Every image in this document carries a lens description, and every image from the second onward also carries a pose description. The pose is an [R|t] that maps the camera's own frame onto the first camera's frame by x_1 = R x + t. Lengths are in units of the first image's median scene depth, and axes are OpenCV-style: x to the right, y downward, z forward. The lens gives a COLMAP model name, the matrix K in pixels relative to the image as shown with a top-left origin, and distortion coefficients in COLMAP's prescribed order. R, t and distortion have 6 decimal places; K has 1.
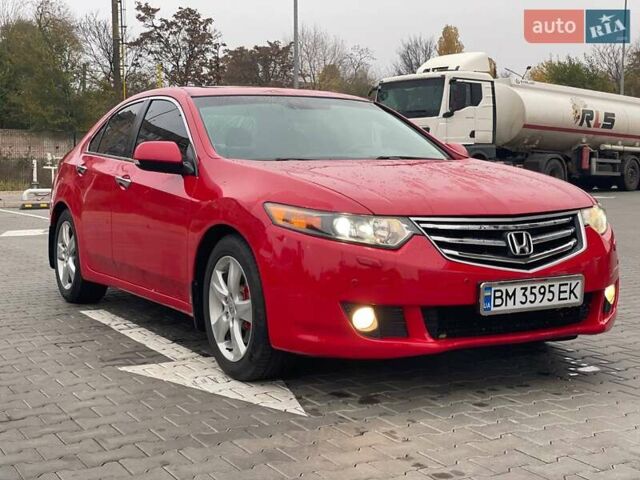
lens RADIAL K [[954.5, 0, 318.4], [0, 954.5, 241.8], [0, 0, 1]] dist [0.106221, 0.000000]
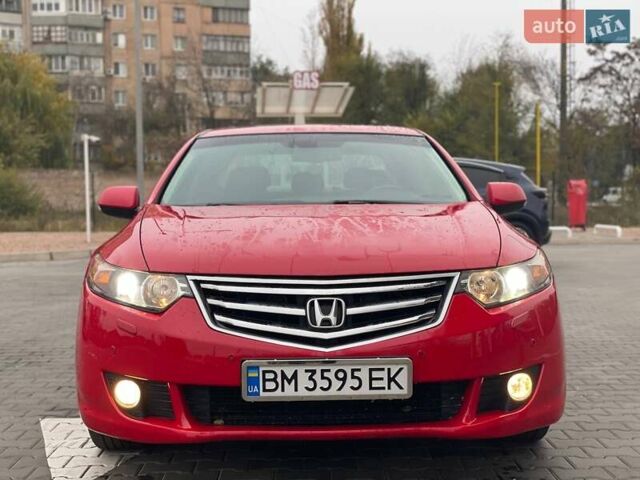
lens RADIAL K [[954.5, 0, 318.9], [0, 954.5, 235.1], [0, 0, 1]] dist [0.106221, 0.000000]
pose [[0.884297, 0.011893, -0.466773, 0.562377], [-0.033152, 0.998752, -0.037359, -0.032060], [0.465746, 0.048510, 0.883588, 0.295368]]
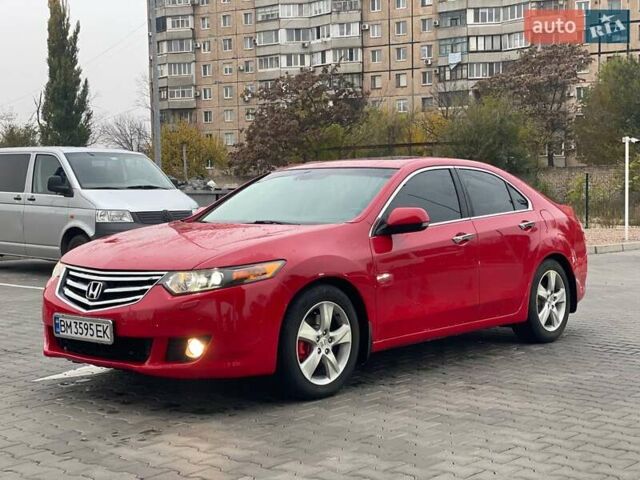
lens RADIAL K [[954.5, 0, 321.2], [0, 954.5, 240.5], [0, 0, 1]] dist [0.106221, 0.000000]
pose [[0.338876, 0.044313, -0.939787, 1.554592], [-0.076527, 0.996879, 0.019410, -0.116674], [0.937714, 0.065342, 0.341209, 0.821096]]
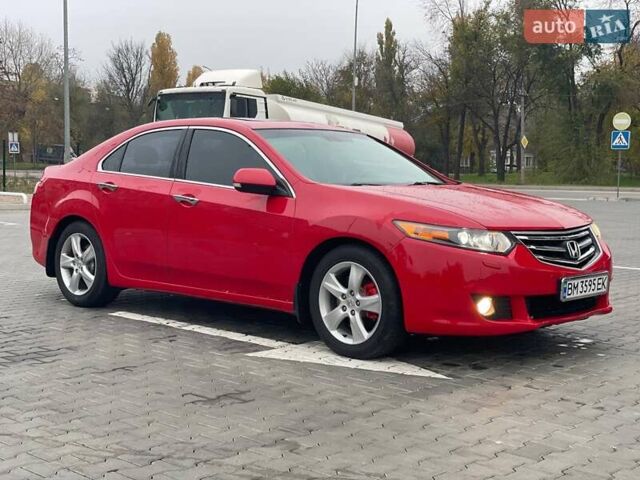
lens RADIAL K [[954.5, 0, 320.2], [0, 954.5, 238.0], [0, 0, 1]] dist [0.106221, 0.000000]
pose [[0.951661, -0.006393, 0.307083, -0.558807], [0.009212, 0.999928, -0.007733, -0.007731], [-0.307012, 0.010188, 0.951651, -0.212009]]
